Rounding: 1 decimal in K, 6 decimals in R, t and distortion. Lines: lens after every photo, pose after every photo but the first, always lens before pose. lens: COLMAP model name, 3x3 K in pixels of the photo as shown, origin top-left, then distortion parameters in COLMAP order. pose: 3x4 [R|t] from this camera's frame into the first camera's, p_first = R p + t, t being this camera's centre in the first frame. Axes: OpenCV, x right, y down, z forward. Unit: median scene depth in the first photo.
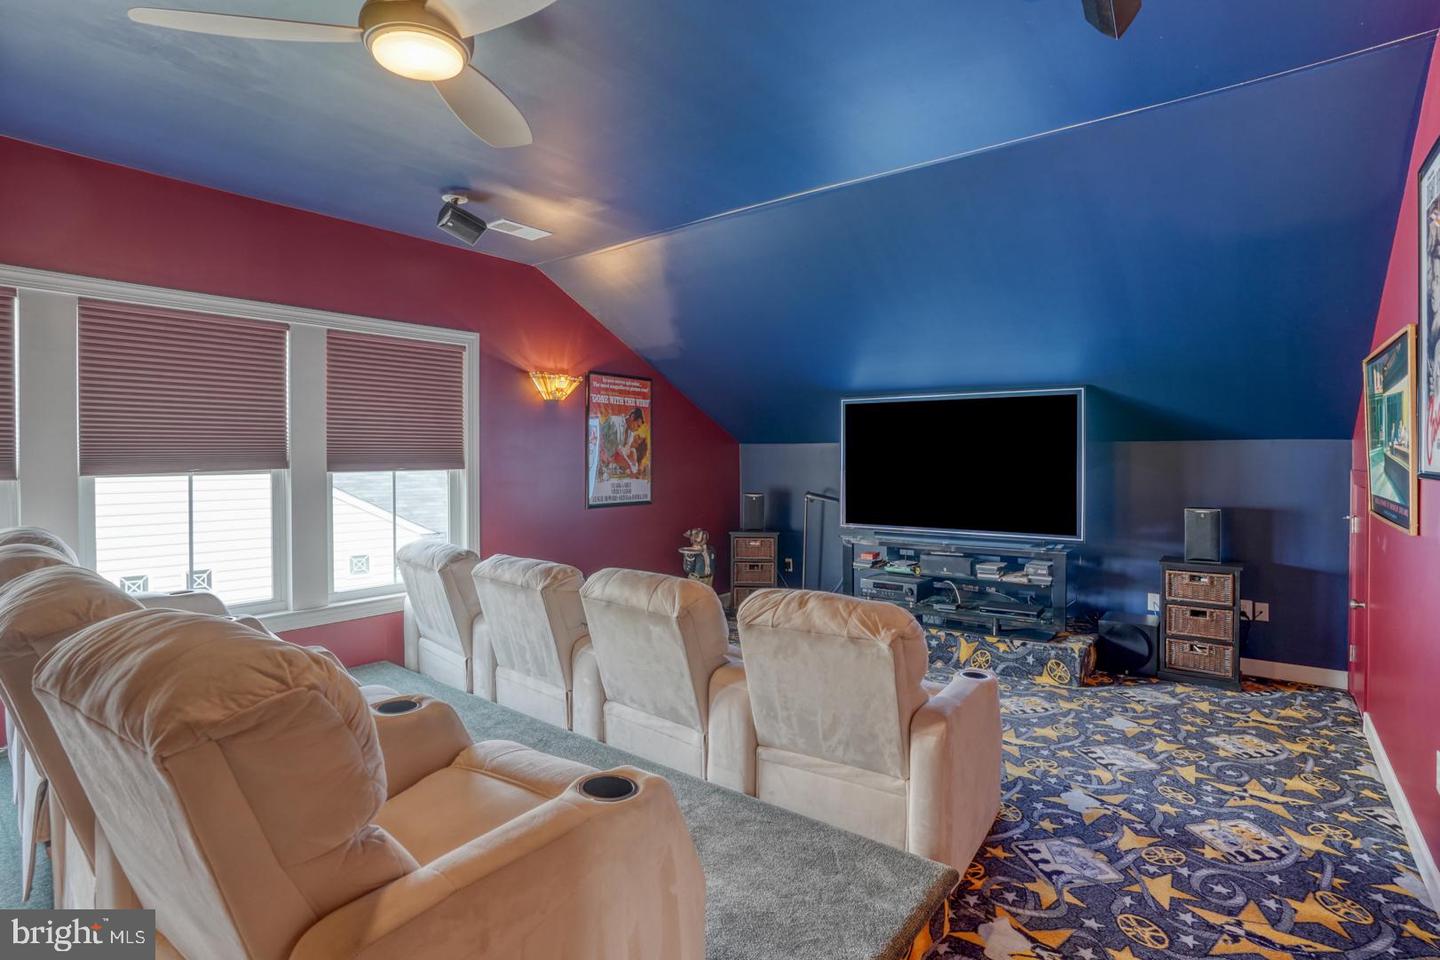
lens RADIAL K [[722.9, 0, 716.7], [0, 722.9, 474.4], [0, 0, 1]] dist [-0.085043, 0.043723]
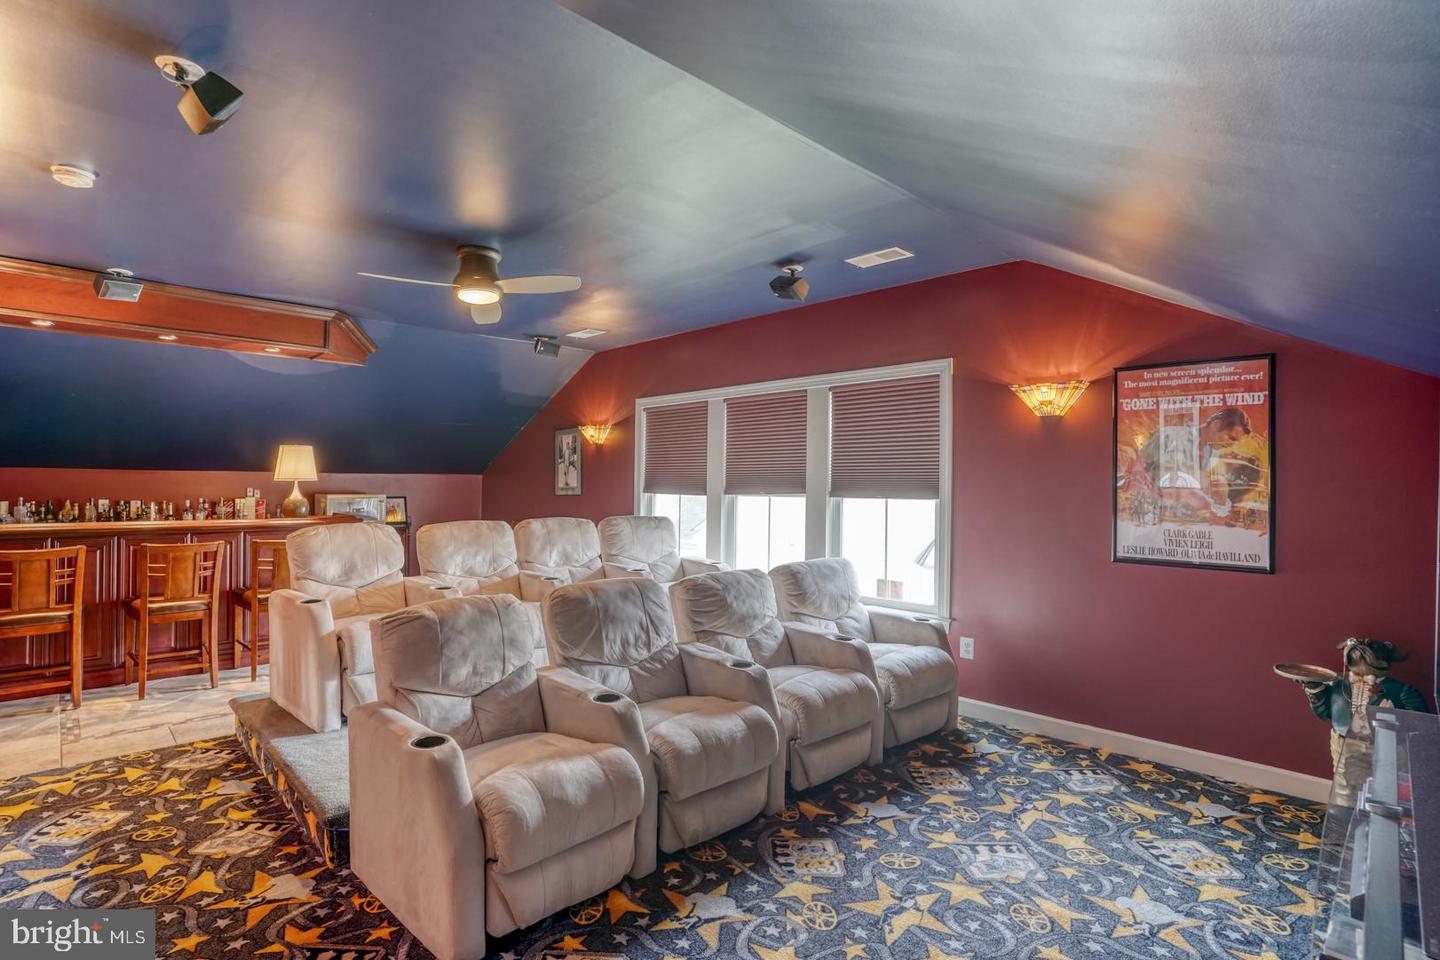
lens RADIAL K [[711.5, 0, 720.0], [0, 711.5, 480.0], [0, 0, 1]] dist [-0.068581, 0.028599]
pose [[-0.150327, -0.003210, -0.988631, 1.348101], [-0.032995, 0.999454, 0.001772, -0.051516], [0.988086, 0.032886, -0.150351, 1.731437]]
